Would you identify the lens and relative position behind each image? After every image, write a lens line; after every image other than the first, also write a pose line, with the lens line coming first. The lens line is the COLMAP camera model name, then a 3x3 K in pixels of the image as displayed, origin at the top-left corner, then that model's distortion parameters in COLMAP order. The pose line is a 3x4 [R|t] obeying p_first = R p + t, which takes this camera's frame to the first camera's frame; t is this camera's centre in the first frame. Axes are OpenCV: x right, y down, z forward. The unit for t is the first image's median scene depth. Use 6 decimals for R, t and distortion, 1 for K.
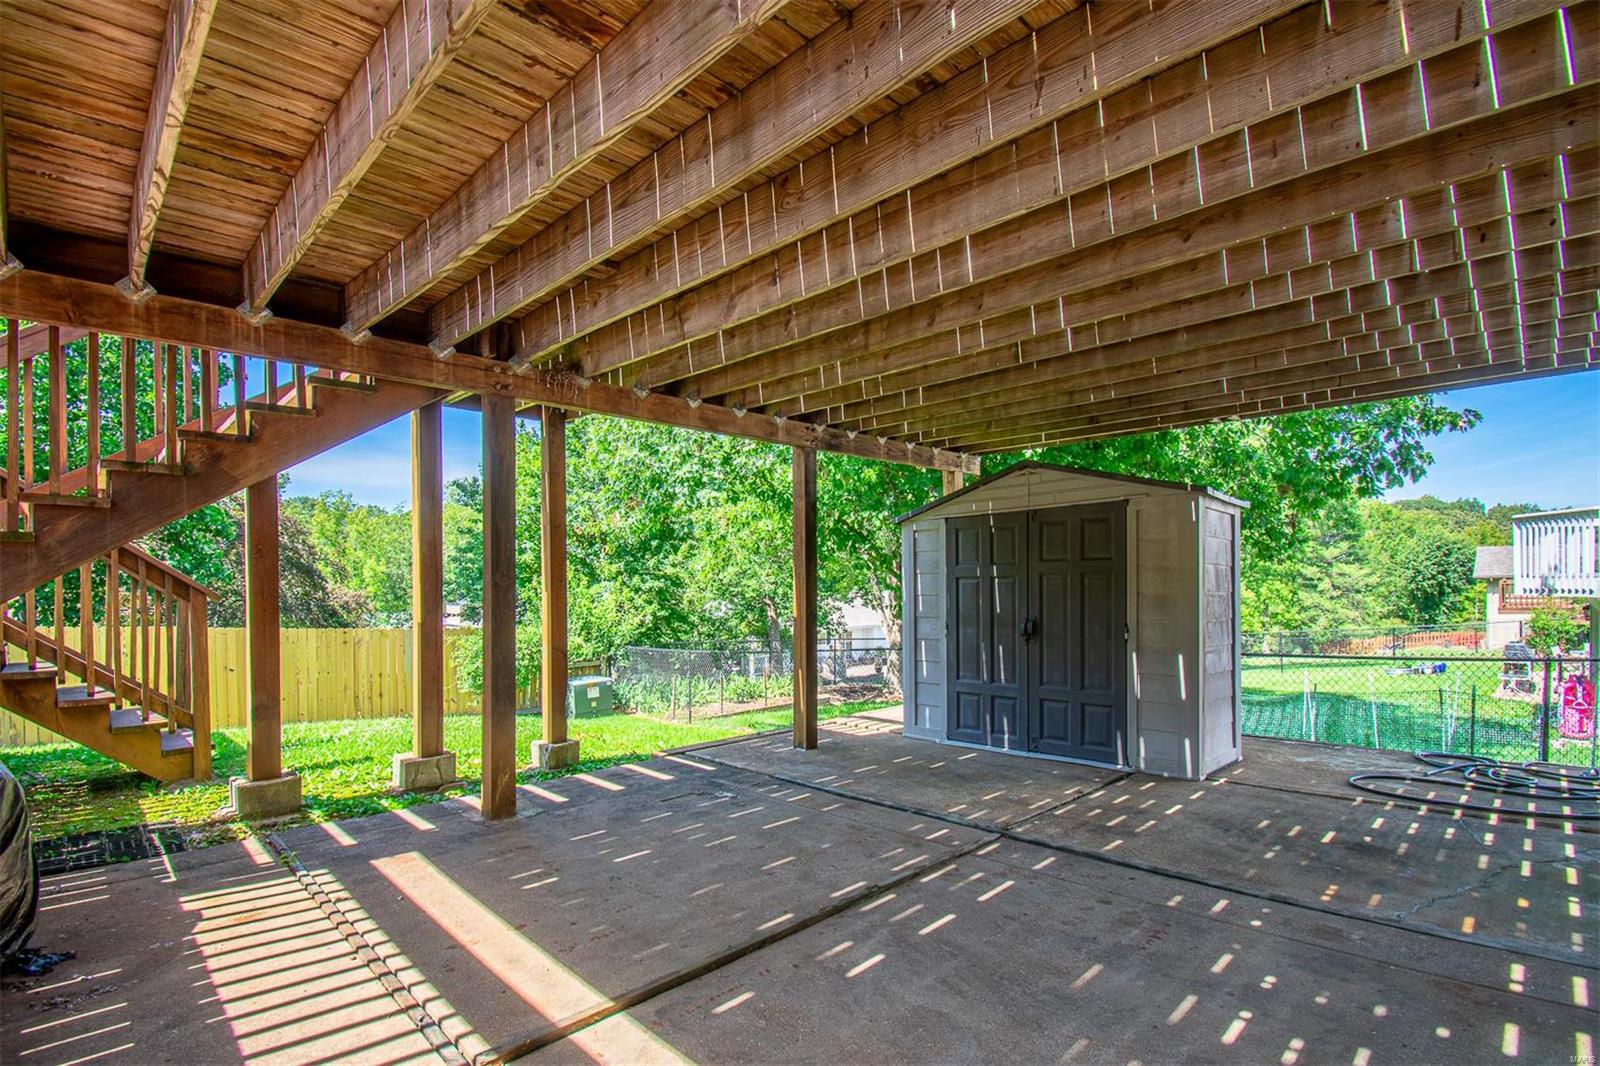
lens RADIAL K [[756.7, 0, 801.5], [0, 756.7, 585.3], [0, 0, 1]] dist [0.043609, -0.037593]
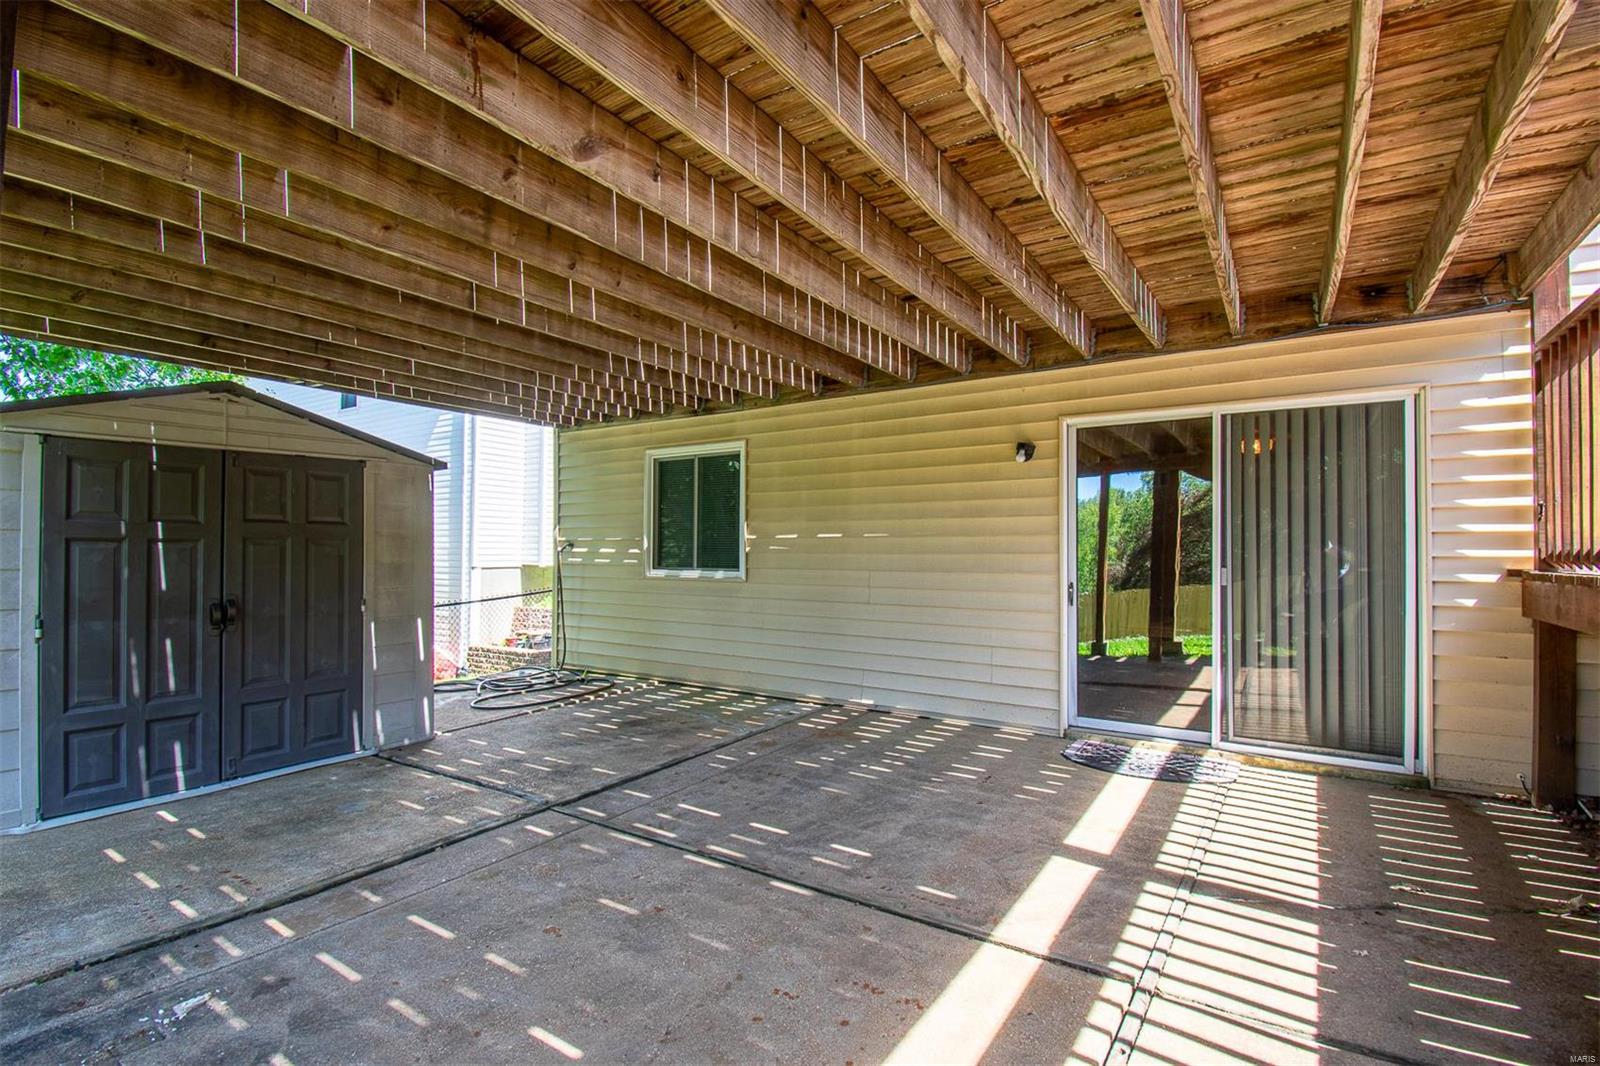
lens RADIAL K [[716.0, 0, 809.5], [0, 716.0, 545.0], [0, 0, 1]] dist [0.001708, -0.010554]
pose [[-0.182078, 0.015959, 0.983155, -0.631069], [0.003167, 0.999873, -0.015644, 0.006969], [-0.983279, 0.000265, -0.182105, 0.759580]]
